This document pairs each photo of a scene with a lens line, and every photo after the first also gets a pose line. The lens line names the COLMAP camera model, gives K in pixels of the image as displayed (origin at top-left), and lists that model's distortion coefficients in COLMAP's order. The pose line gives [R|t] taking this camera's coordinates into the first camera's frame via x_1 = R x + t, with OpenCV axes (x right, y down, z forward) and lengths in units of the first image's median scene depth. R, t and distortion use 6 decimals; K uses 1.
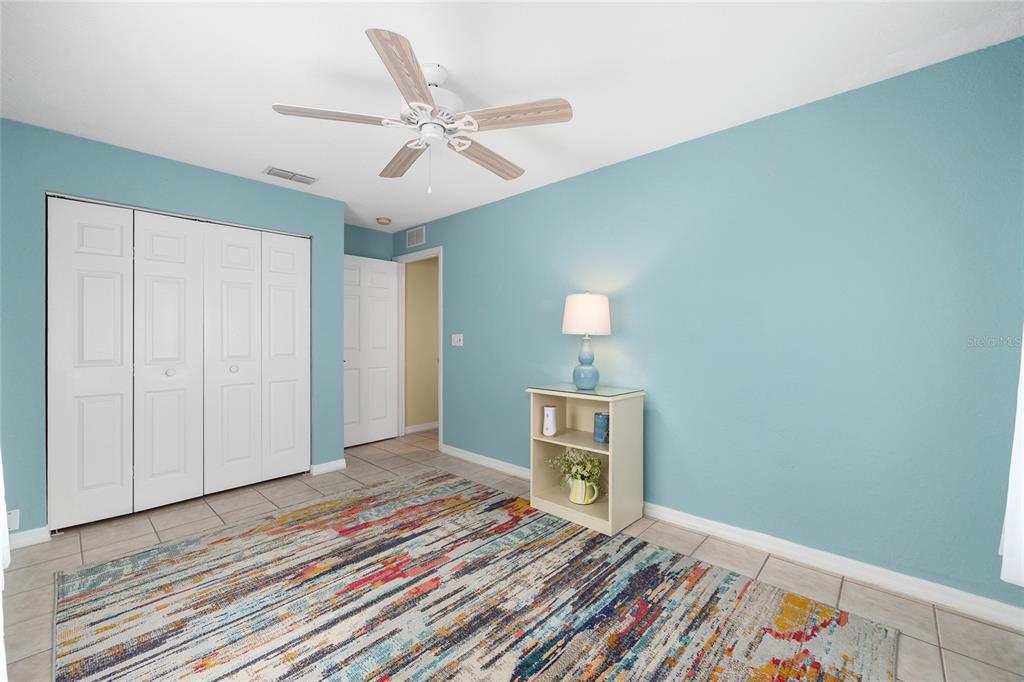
lens RADIAL K [[411.6, 0, 509.1], [0, 411.6, 336.2], [0, 0, 1]] dist [-0.002951, 0.002236]
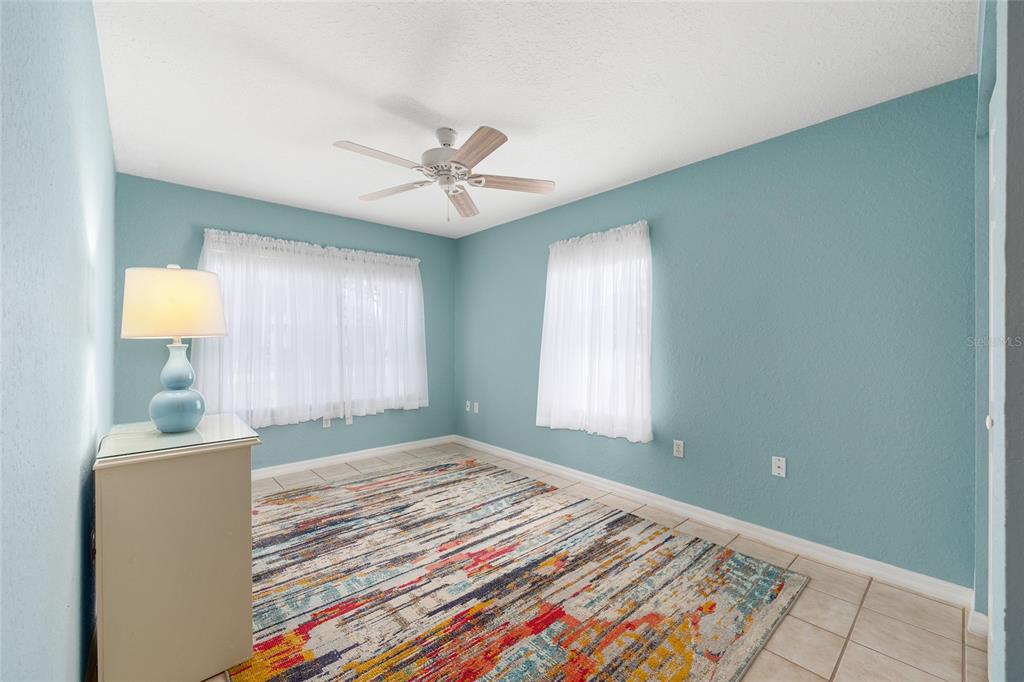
lens RADIAL K [[411.6, 0, 513.5], [0, 411.6, 340.4], [0, 0, 1]] dist [-0.002951, 0.002236]
pose [[-0.996979, -0.002170, 0.077636, -0.453216], [-0.002501, 0.999988, -0.004173, -0.001102], [-0.077626, -0.004355, -0.996973, 2.074257]]
